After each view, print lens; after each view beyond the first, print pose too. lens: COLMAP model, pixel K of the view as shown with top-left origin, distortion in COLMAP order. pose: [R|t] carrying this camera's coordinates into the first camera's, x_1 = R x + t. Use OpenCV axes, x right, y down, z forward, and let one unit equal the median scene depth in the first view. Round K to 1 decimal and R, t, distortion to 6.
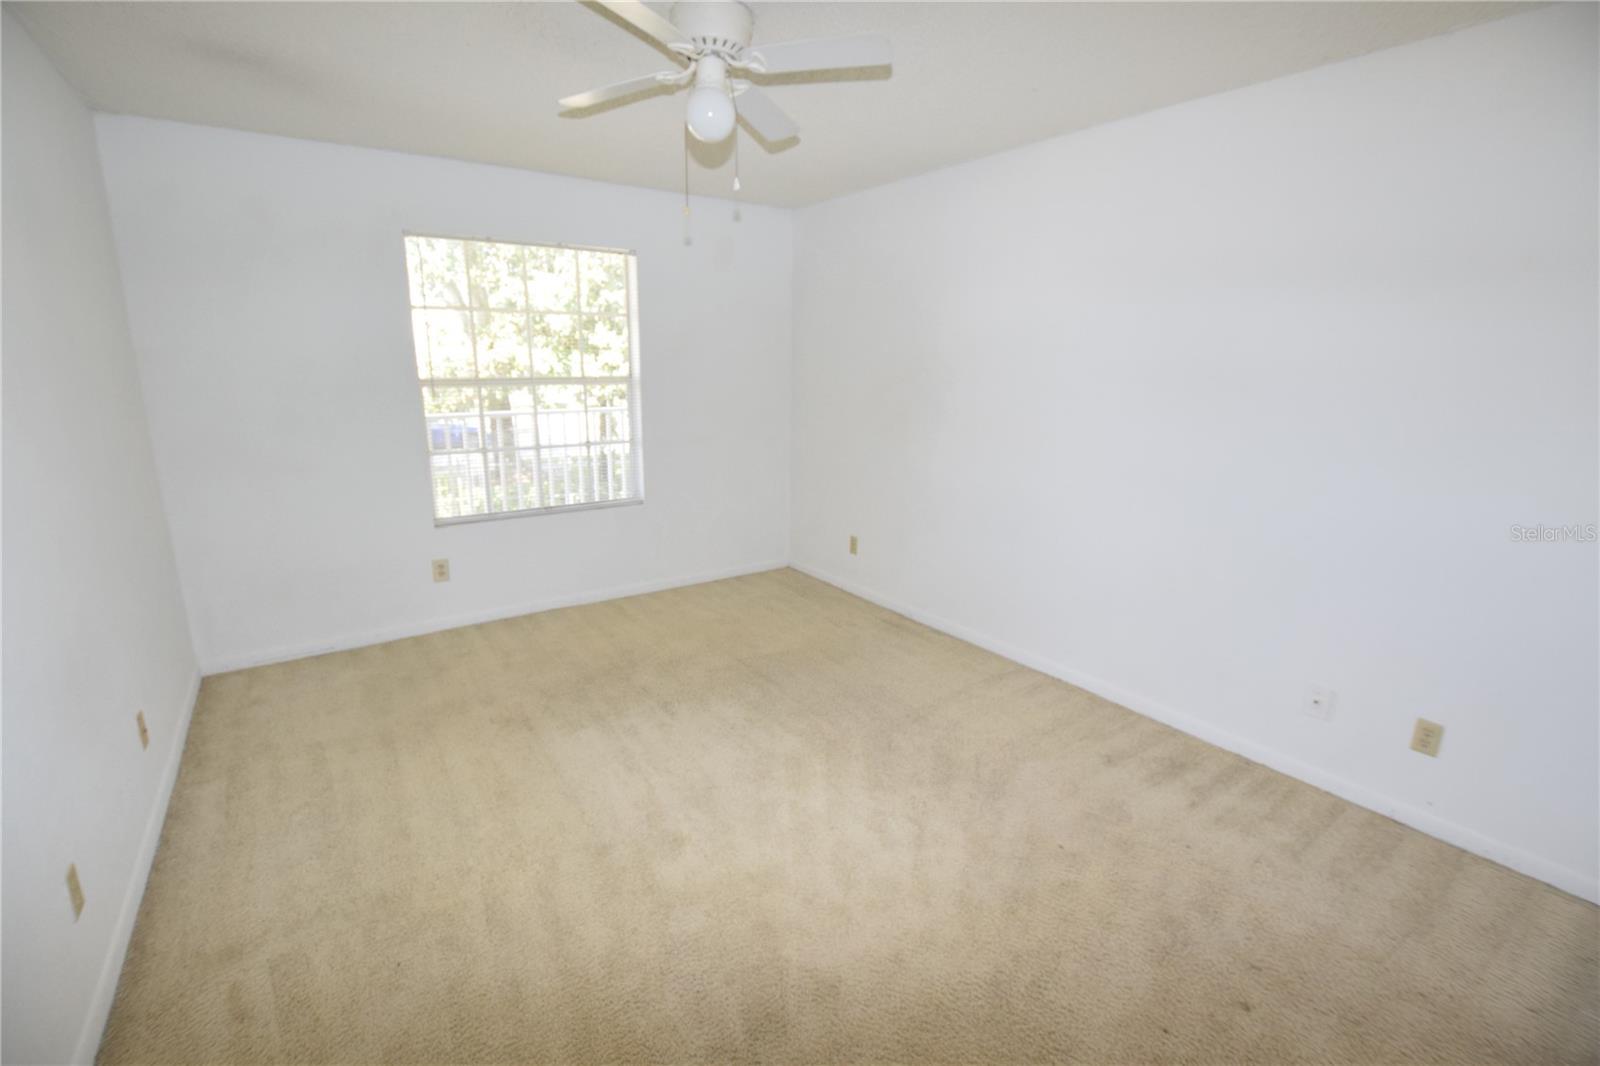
lens RADIAL K [[705.8, 0, 785.9], [0, 705.8, 530.7], [0, 0, 1]] dist [-0.025875, 0.000534]
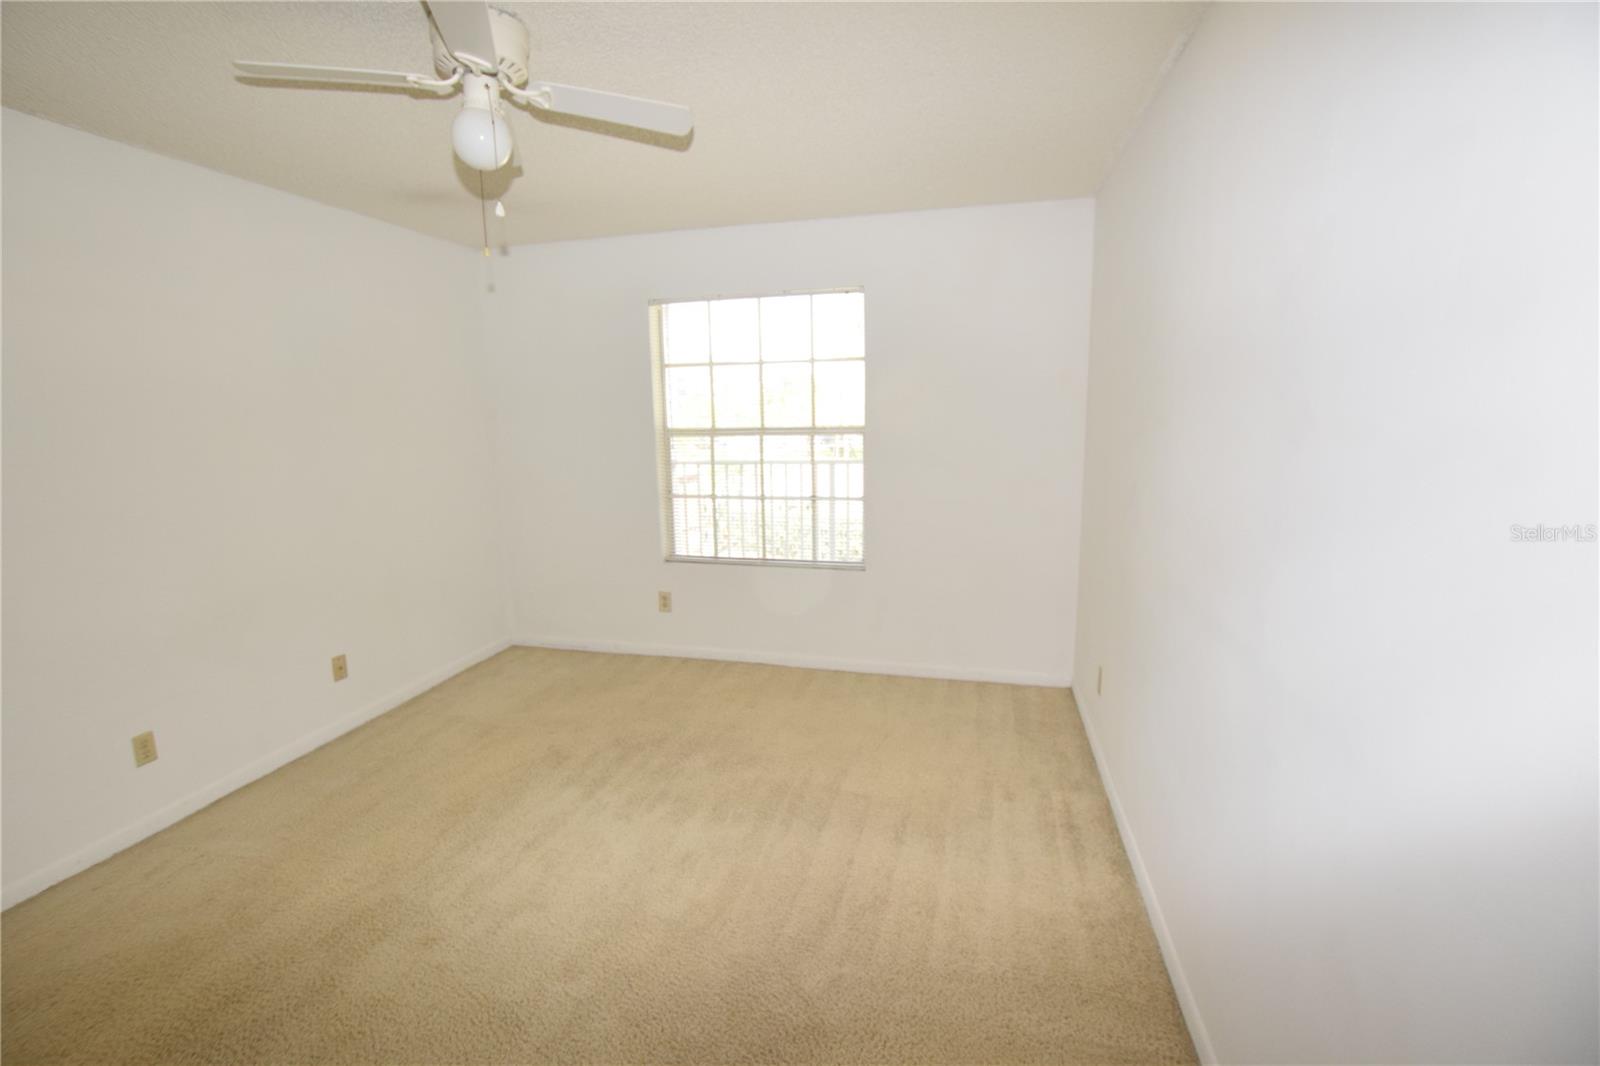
lens RADIAL K [[705.8, 0, 785.9], [0, 705.8, 530.7], [0, 0, 1]] dist [-0.025875, 0.000534]
pose [[0.659527, 0.112584, -0.743202, 0.447275], [-0.157474, 0.987474, 0.009843, -0.094842], [0.735001, 0.110543, 0.668995, 0.396144]]
